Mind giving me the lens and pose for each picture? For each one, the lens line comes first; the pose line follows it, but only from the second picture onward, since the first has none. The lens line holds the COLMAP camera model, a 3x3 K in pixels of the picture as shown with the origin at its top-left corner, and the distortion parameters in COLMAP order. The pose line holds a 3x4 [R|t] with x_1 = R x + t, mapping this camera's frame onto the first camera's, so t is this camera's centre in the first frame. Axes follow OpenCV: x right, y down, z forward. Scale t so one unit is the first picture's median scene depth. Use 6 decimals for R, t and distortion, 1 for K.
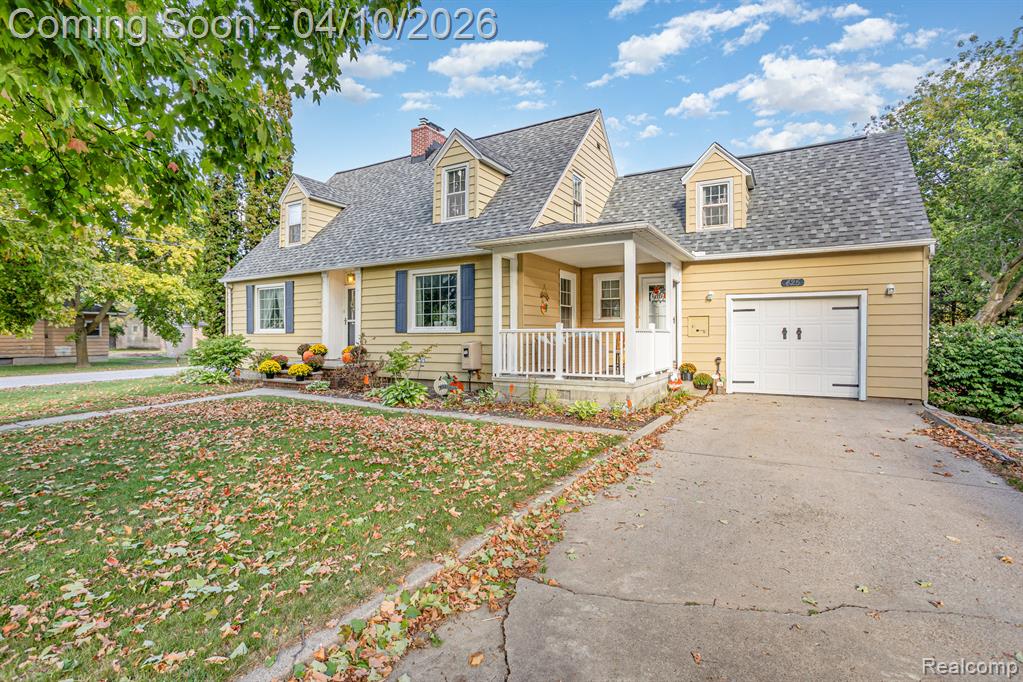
lens RADIAL K [[489.0, 0, 512.3], [0, 489.0, 329.6], [0, 0, 1]] dist [-0.000446, -0.055656]
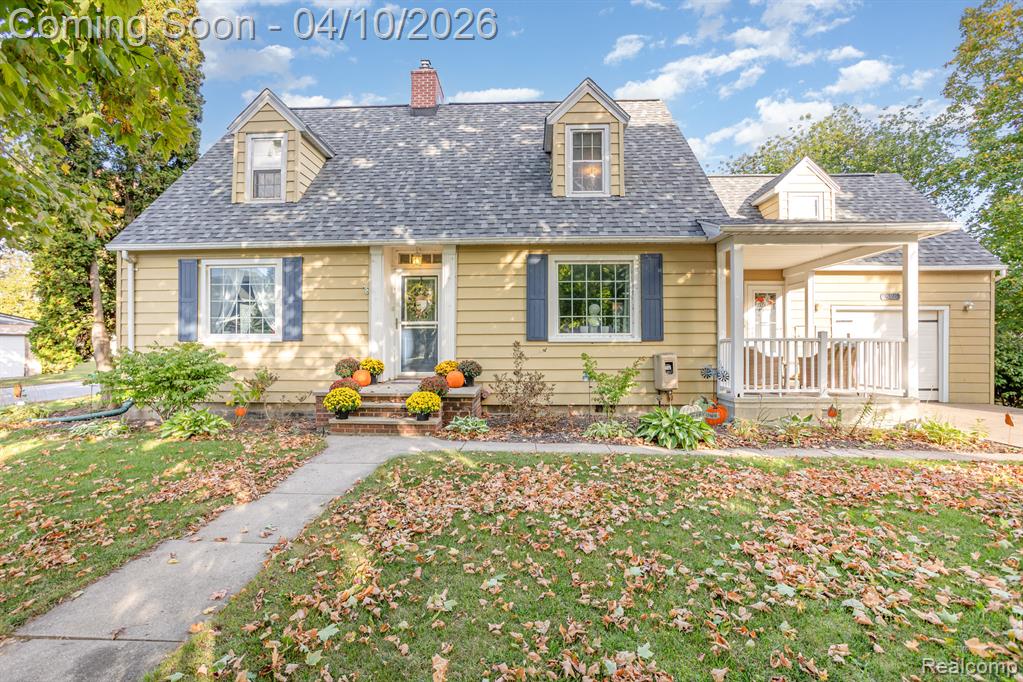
lens RADIAL K [[505.7, 0, 511.2], [0, 505.7, 332.1], [0, 0, 1]] dist [-0.054133, 0.033679]
pose [[0.882284, 0.012911, 0.470540, -0.594964], [-0.005998, 0.999851, -0.016188, 0.004471], [-0.470679, 0.011460, 0.882230, 0.362056]]
